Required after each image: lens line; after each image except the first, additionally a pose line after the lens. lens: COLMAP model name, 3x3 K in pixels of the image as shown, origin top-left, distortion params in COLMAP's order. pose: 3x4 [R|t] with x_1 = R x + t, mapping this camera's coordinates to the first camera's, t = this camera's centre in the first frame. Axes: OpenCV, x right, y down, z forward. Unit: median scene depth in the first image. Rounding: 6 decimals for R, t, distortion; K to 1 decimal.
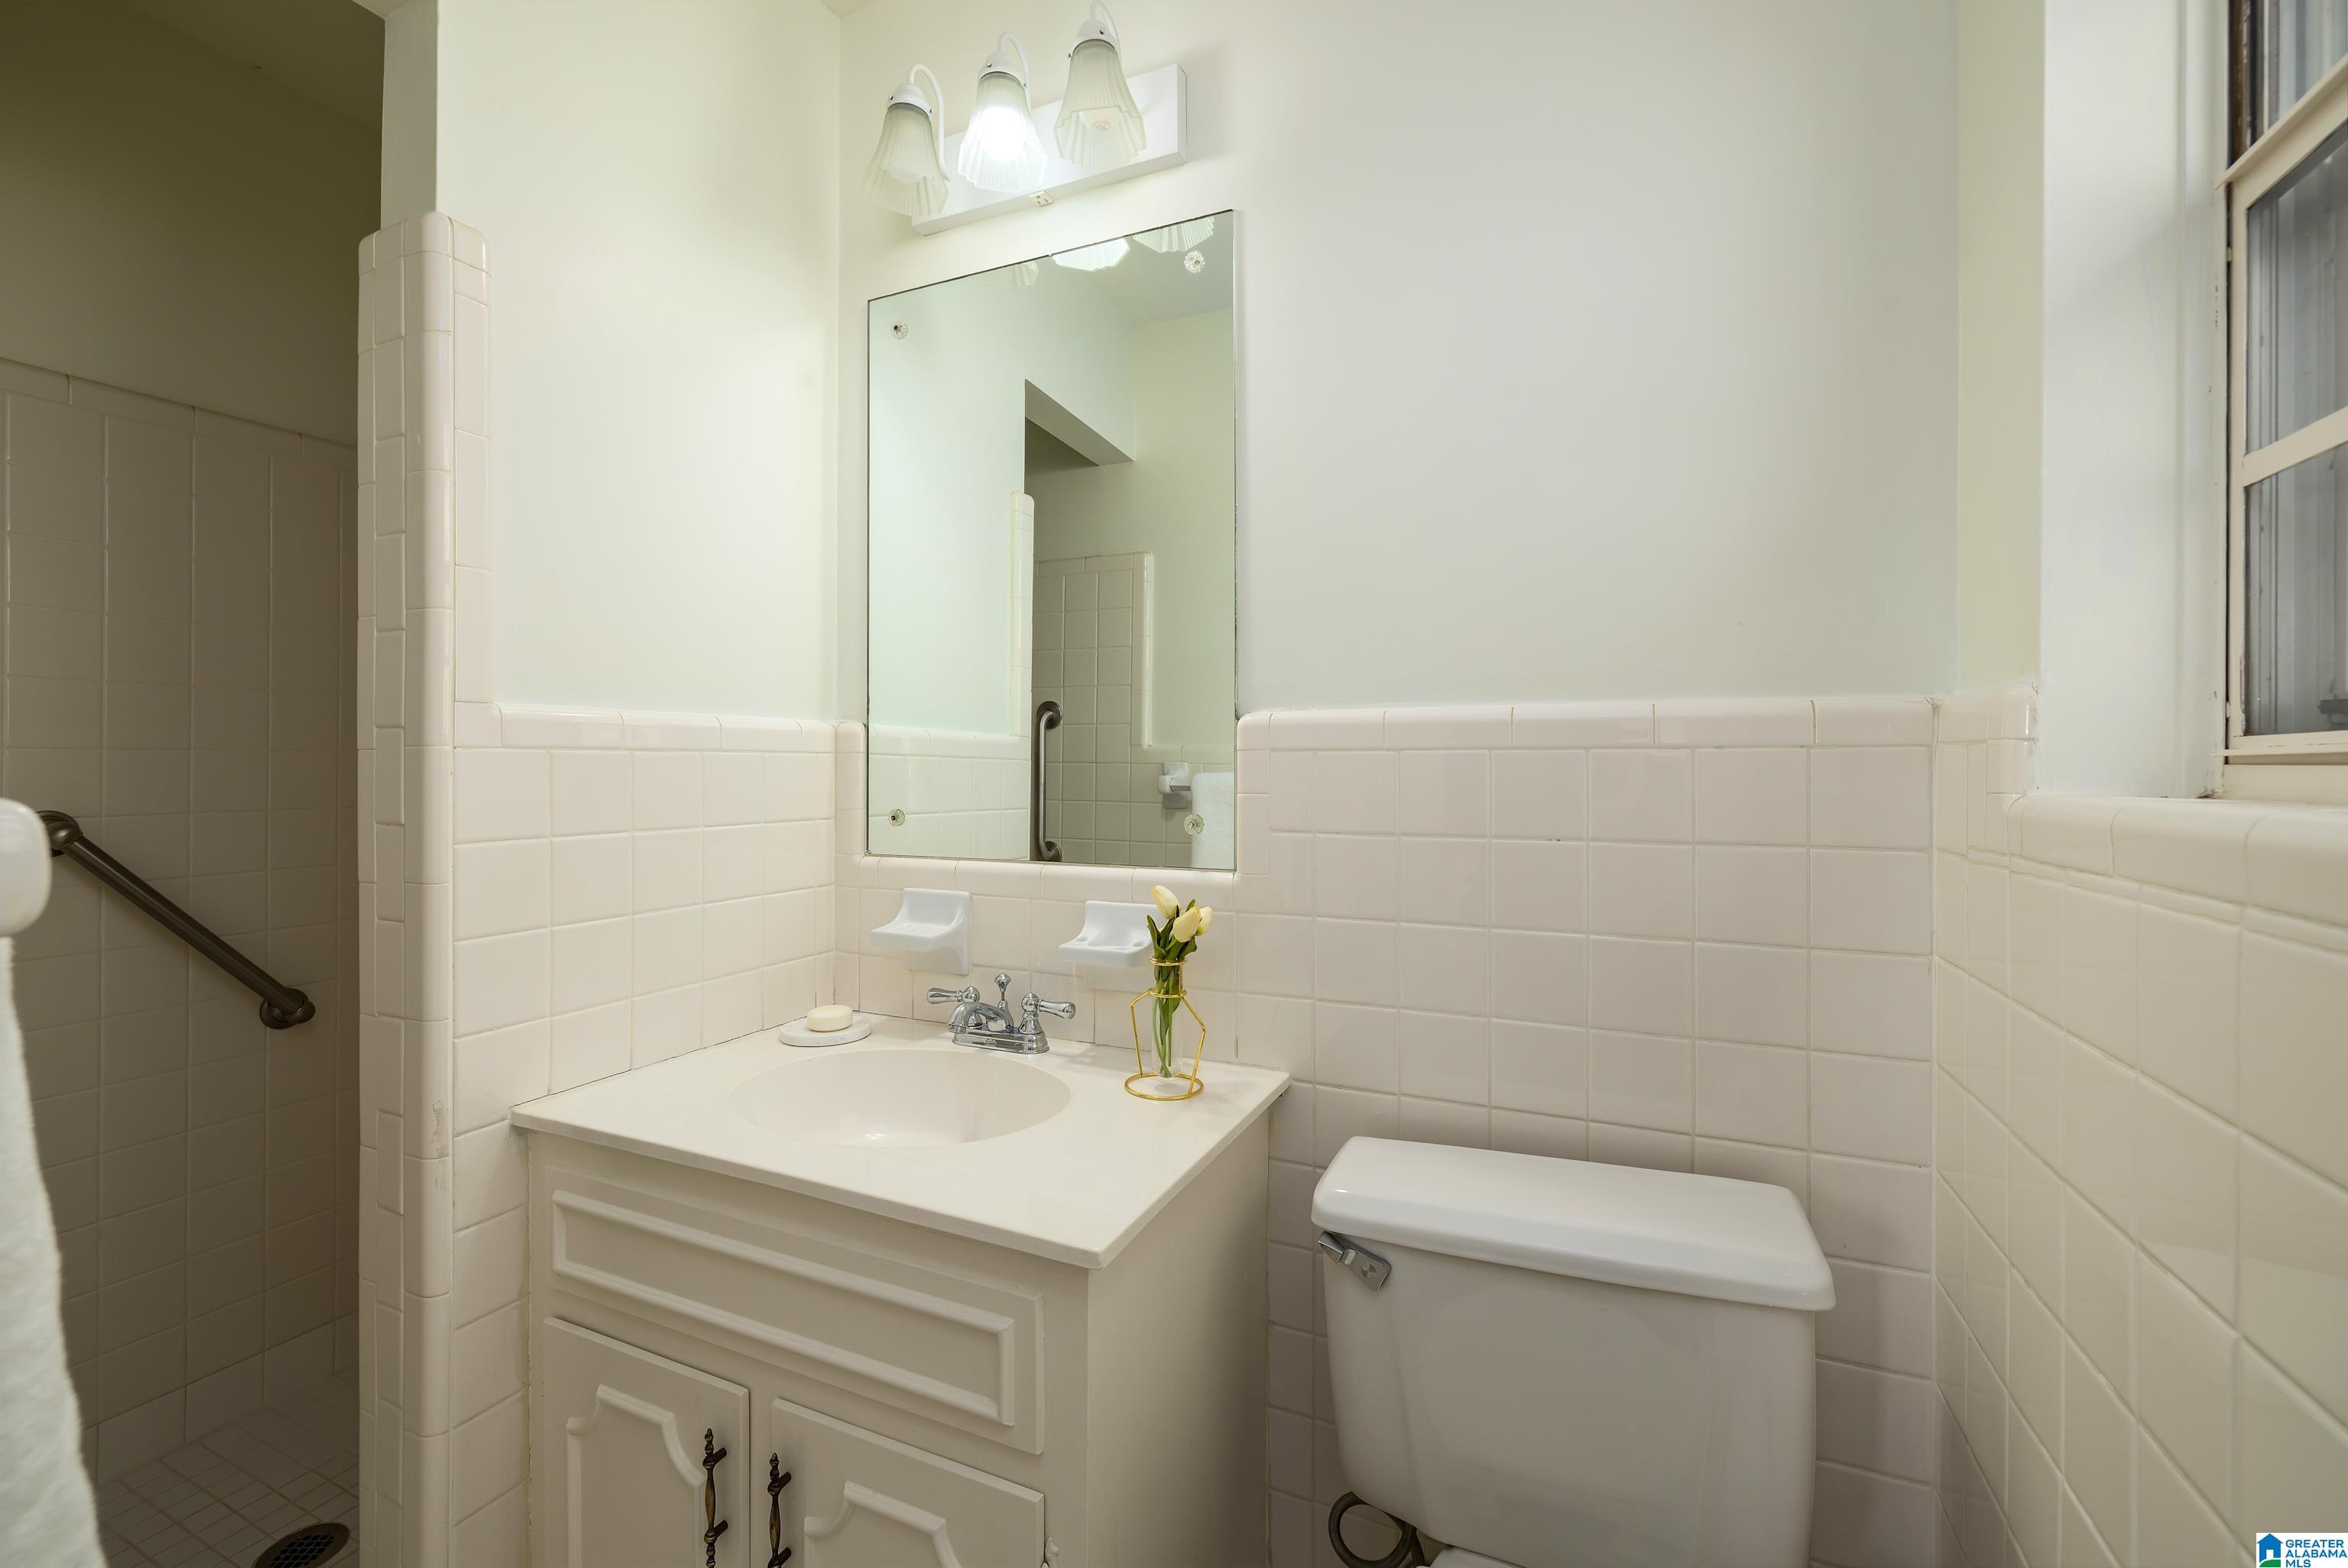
lens RADIAL K [[979.0, 0, 1171.3], [0, 979.0, 773.6], [0, 0, 1]] dist [0.002399, -0.000226]
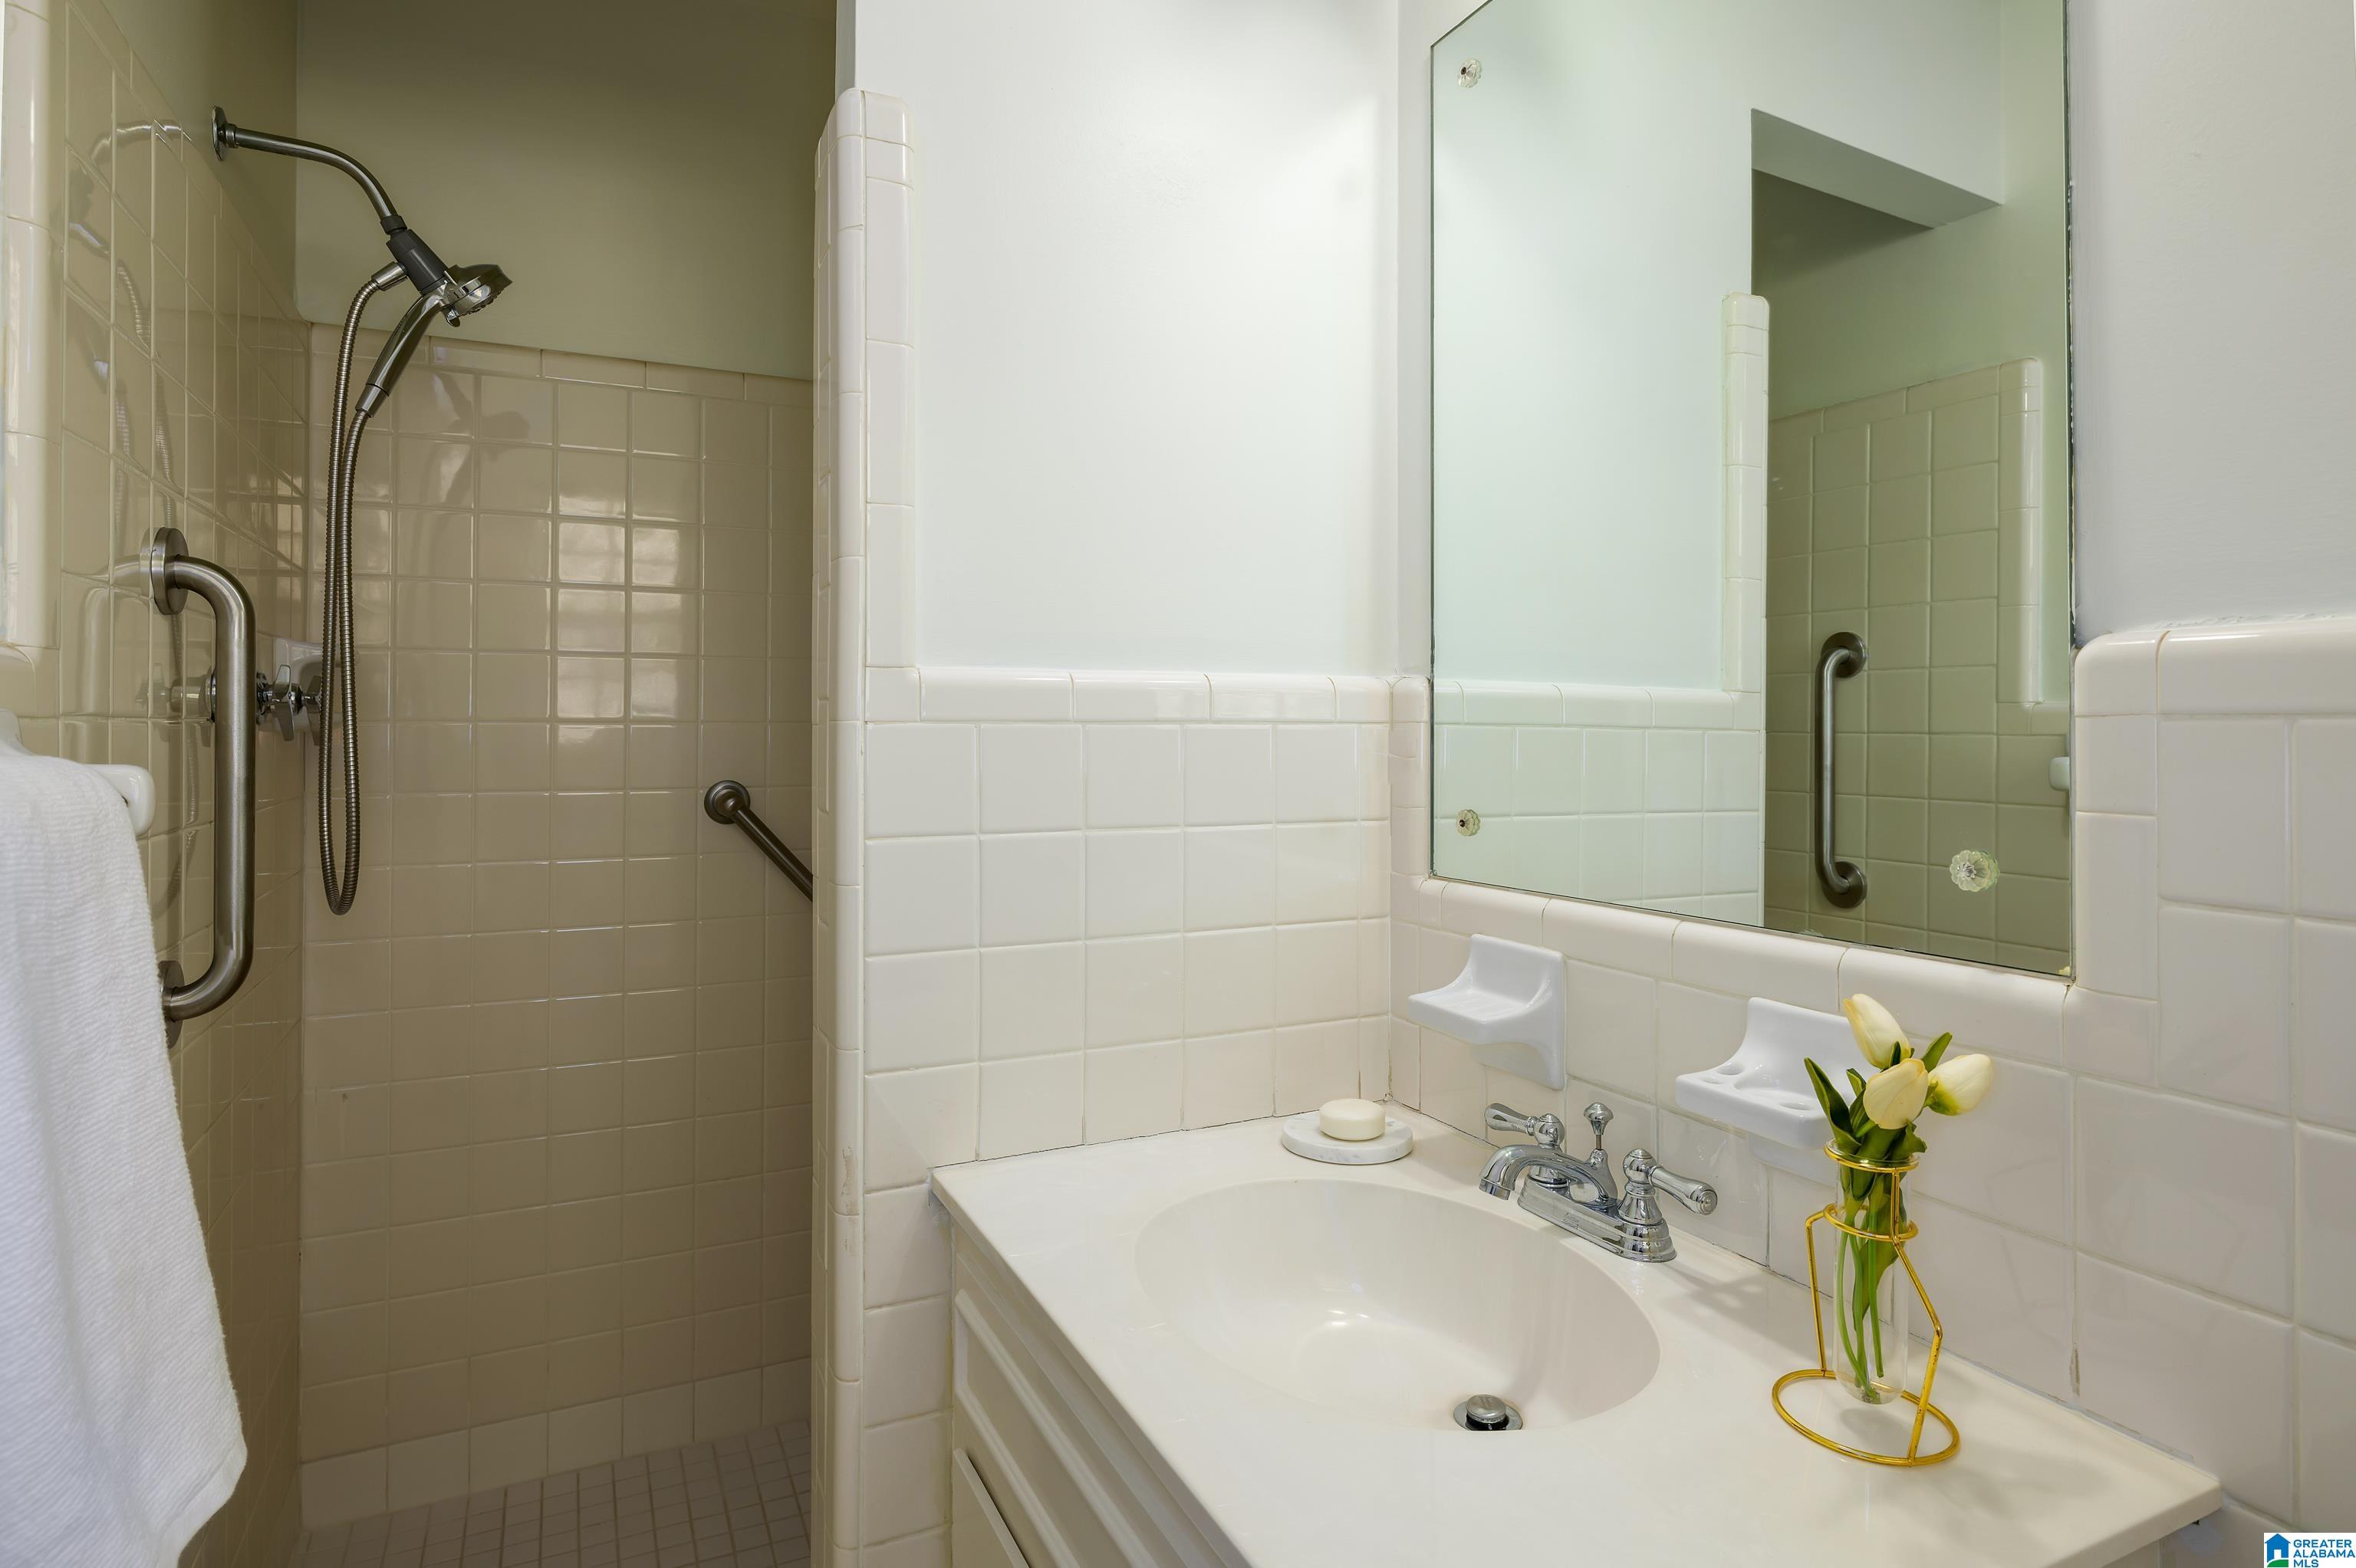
lens RADIAL K [[1249.6, 0, 1177.1], [0, 1249.6, 726.9], [0, 0, 1]] dist [-0.004401, 0.001622]
pose [[0.769788, -0.001754, -0.638298, 0.109845], [-0.005790, 0.999936, -0.009729, -0.010155], [0.638274, 0.011185, 0.769728, 0.273304]]
